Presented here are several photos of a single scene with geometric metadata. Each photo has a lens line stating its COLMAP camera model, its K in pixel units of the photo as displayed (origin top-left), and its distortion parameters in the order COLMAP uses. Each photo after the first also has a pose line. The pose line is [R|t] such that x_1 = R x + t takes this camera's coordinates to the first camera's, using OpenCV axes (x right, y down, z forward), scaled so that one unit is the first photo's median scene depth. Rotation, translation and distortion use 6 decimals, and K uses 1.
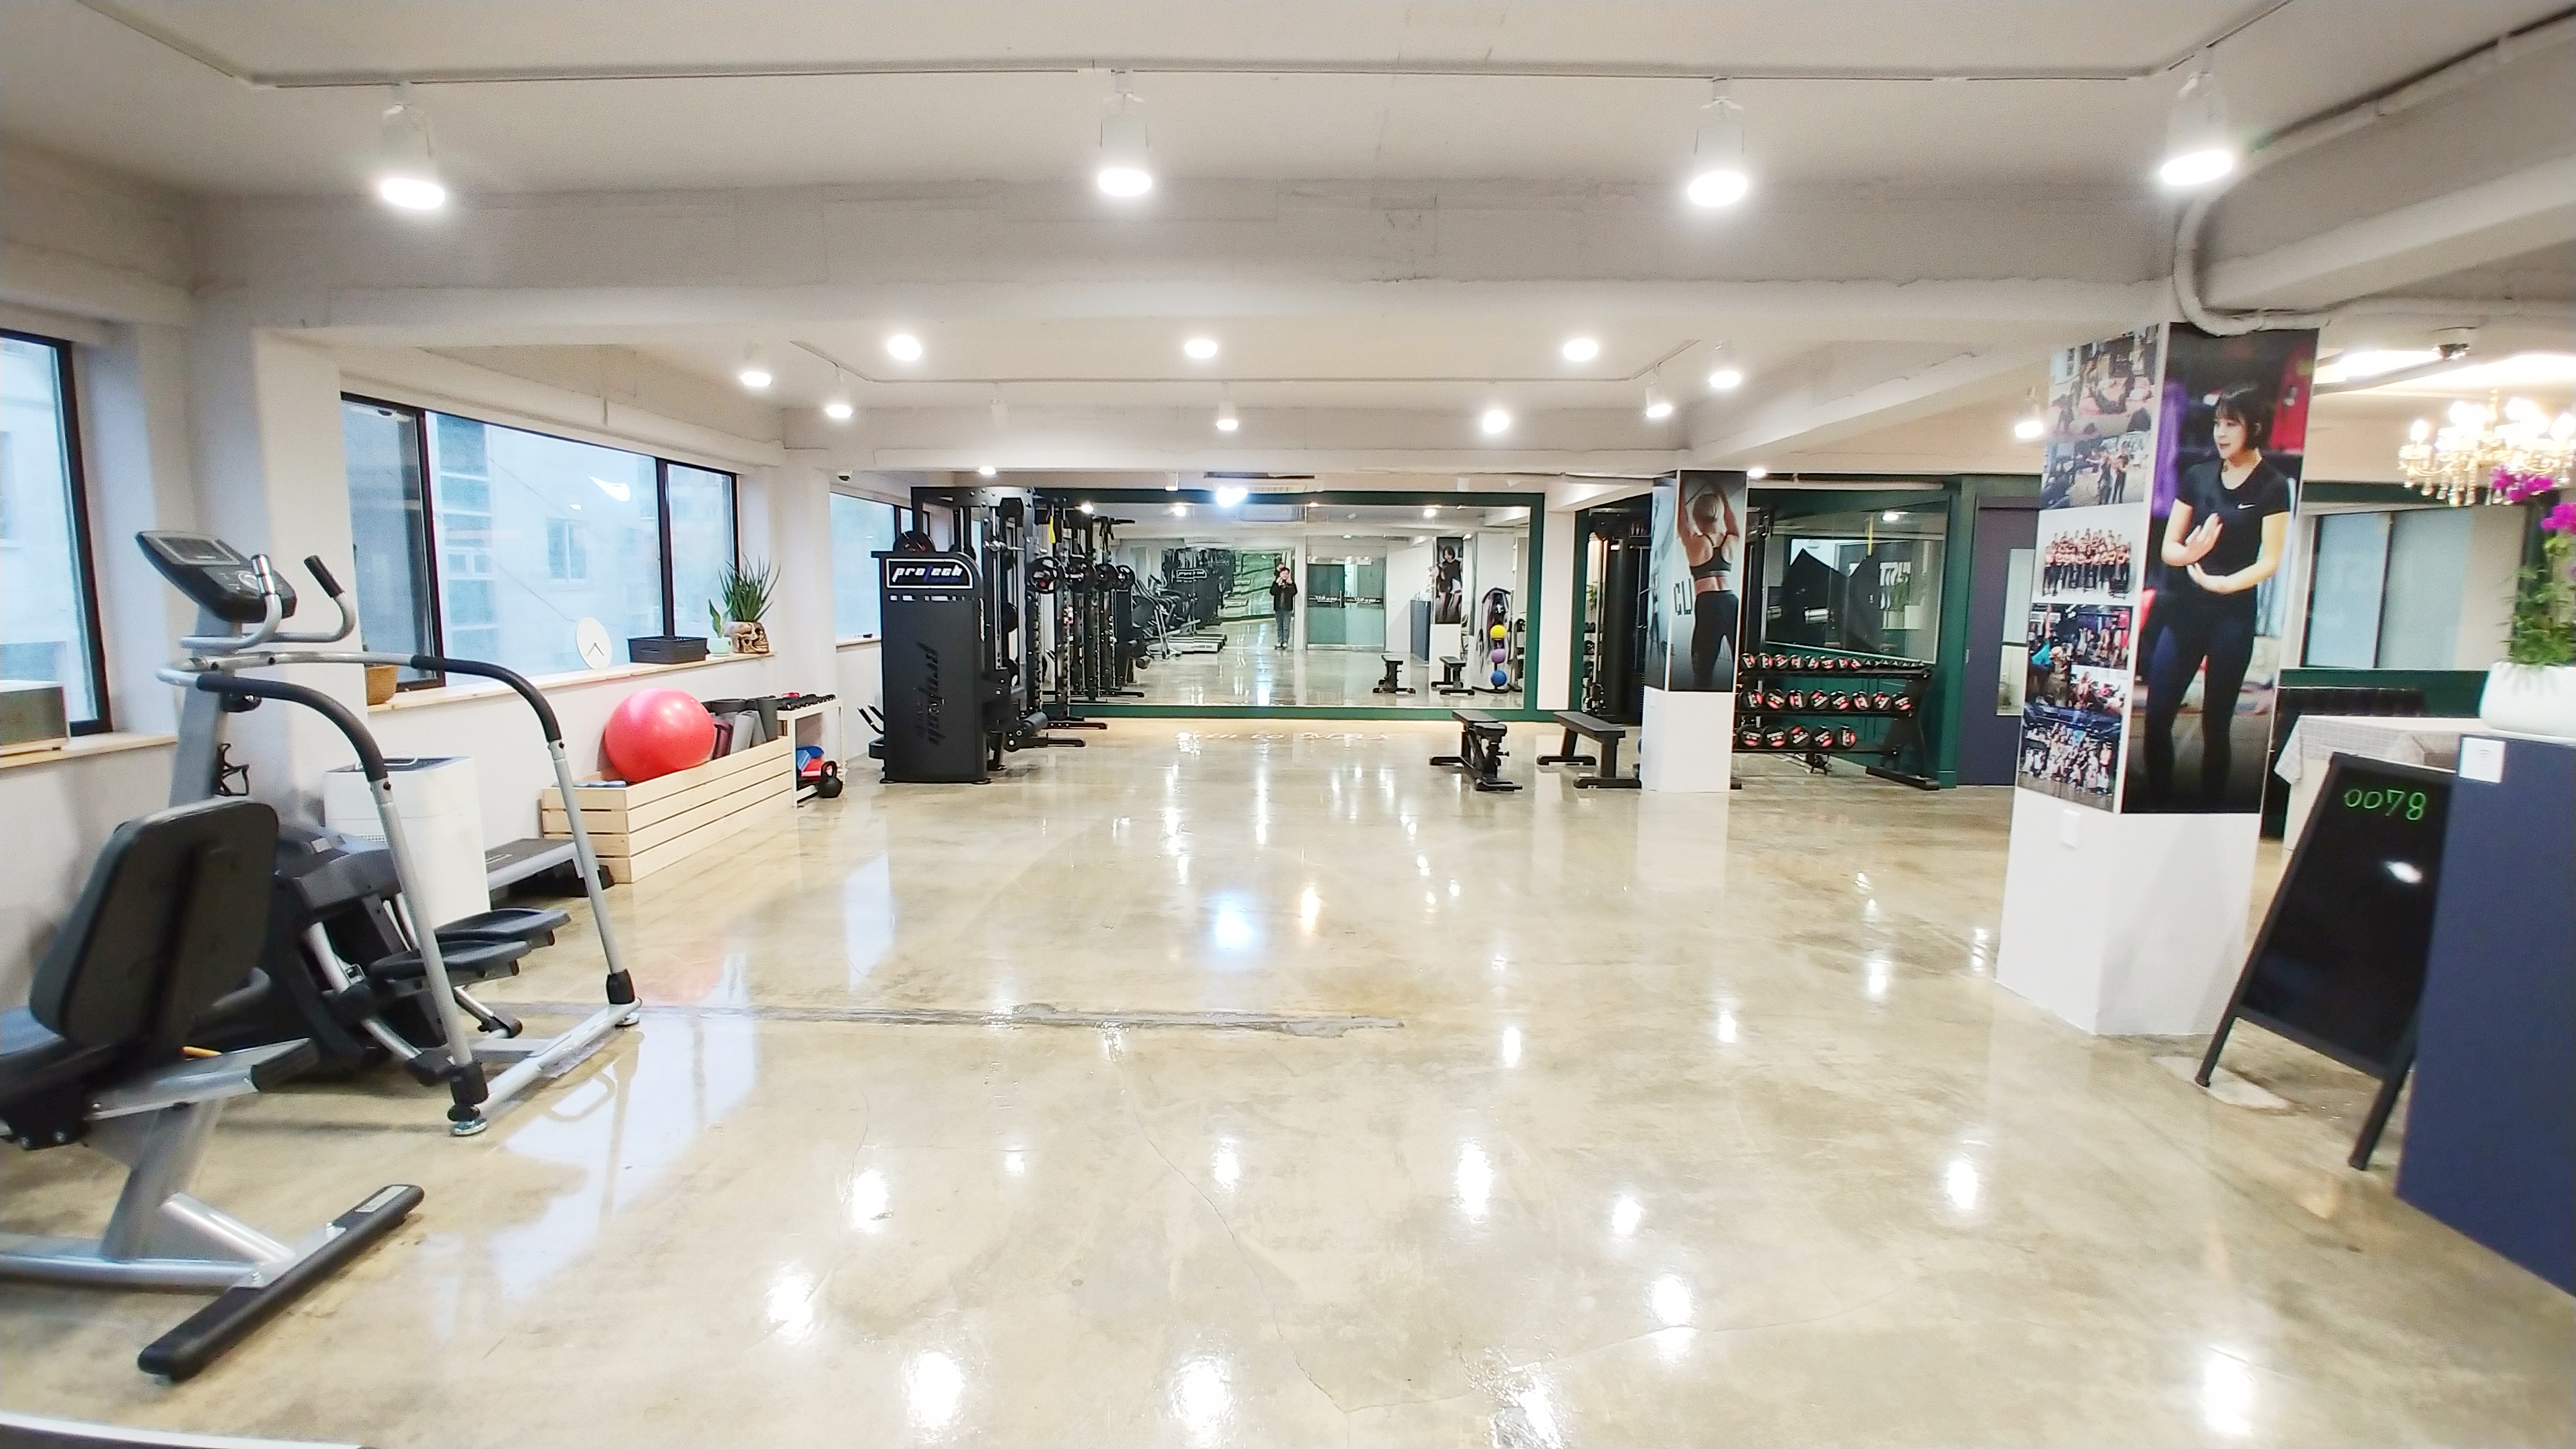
lens RADIAL K [[1110.7, 0, 1280.9], [0, 1110.7, 720.6], [0, 0, 1]] dist [-0.025889, 0.003614]
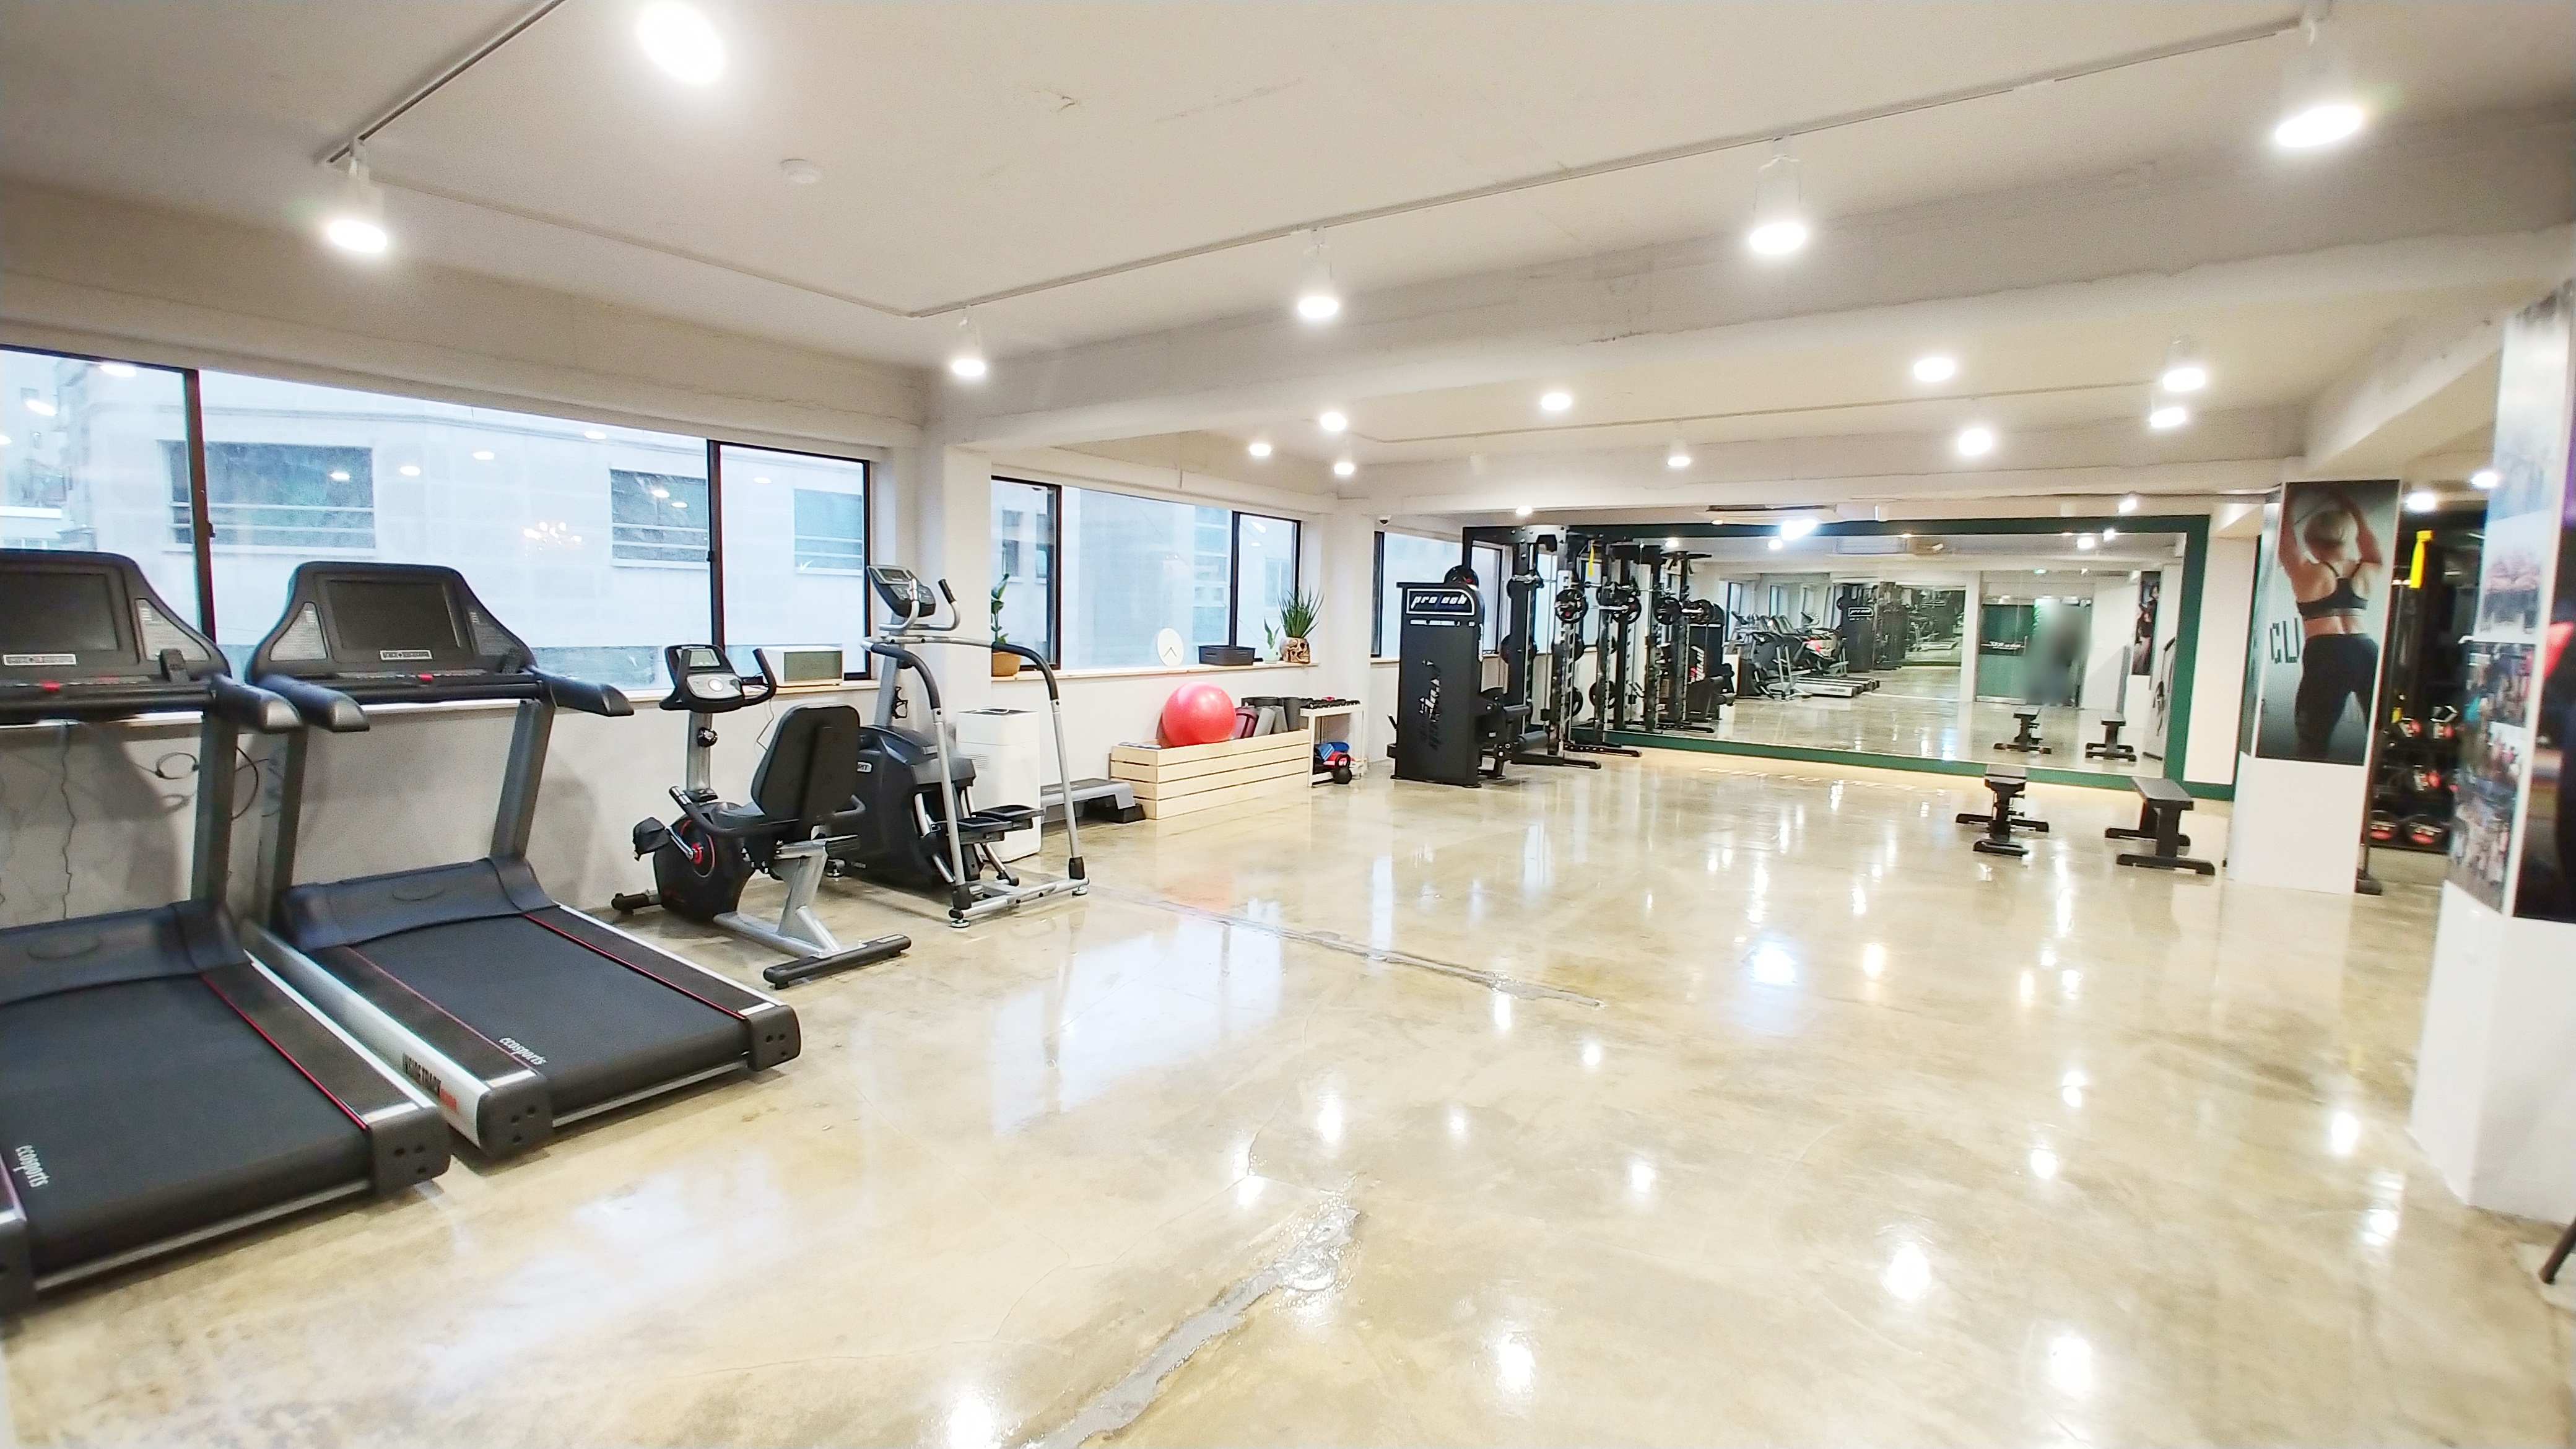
lens RADIAL K [[1110.7, 0, 1285.7], [0, 1110.7, 719.7], [0, 0, 1]] dist [-0.025889, 0.003614]
pose [[0.826063, 0.068382, -0.559414, 0.260110], [-0.087102, 0.996176, -0.006848, 0.015519], [0.556806, 0.054383, 0.828860, -0.057370]]
